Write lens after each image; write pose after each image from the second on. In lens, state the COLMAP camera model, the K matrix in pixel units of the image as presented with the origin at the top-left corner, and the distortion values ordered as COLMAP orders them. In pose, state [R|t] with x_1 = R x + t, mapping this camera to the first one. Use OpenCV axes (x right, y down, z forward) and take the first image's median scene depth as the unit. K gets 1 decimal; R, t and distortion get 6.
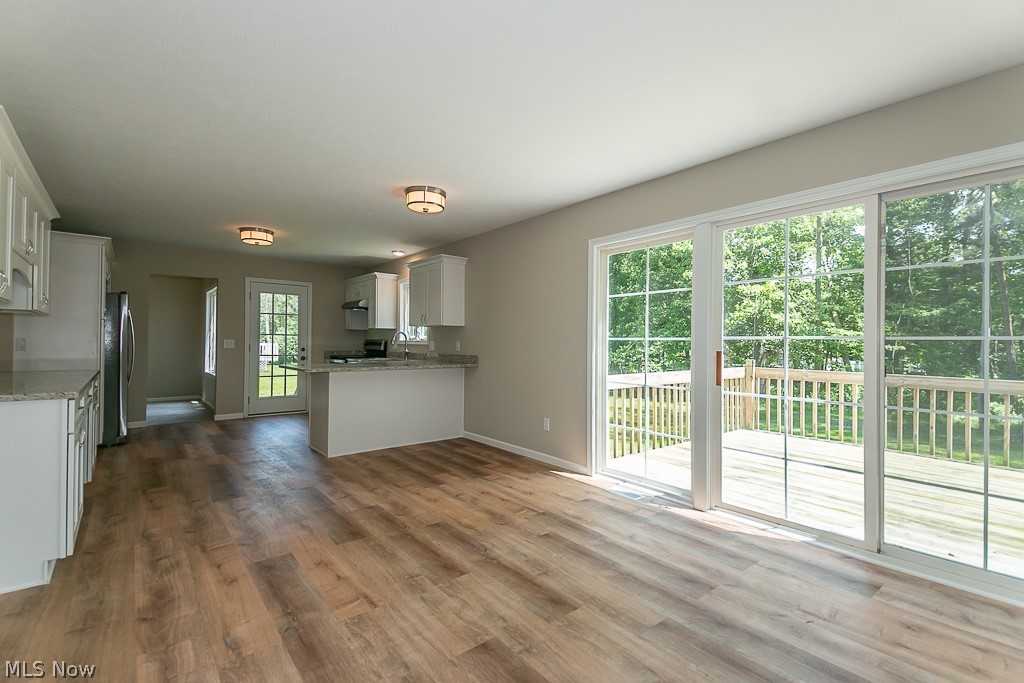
lens RADIAL K [[466.6, 0, 514.4], [0, 466.6, 328.5], [0, 0, 1]] dist [0.057001, -0.034686]
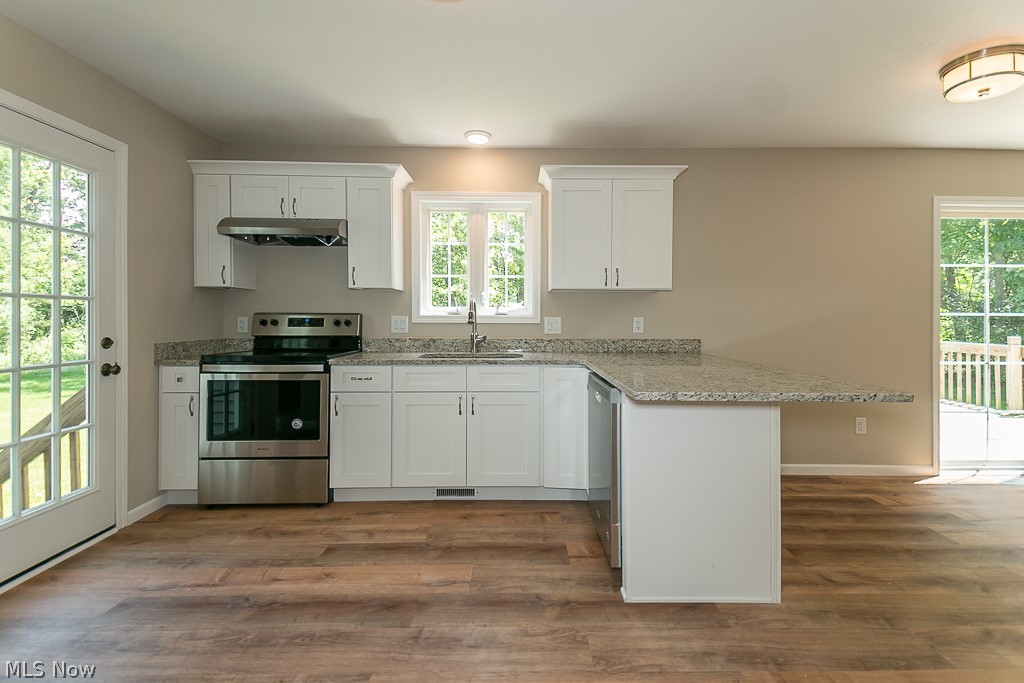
lens RADIAL K [[466.6, 0, 514.4], [0, 466.6, 328.5], [0, 0, 1]] dist [0.057001, -0.034686]
pose [[0.632856, -0.010249, 0.774202, -0.894749], [-0.014596, 0.999577, 0.025163, 0.038259], [-0.774132, -0.027225, 0.632438, 0.979499]]
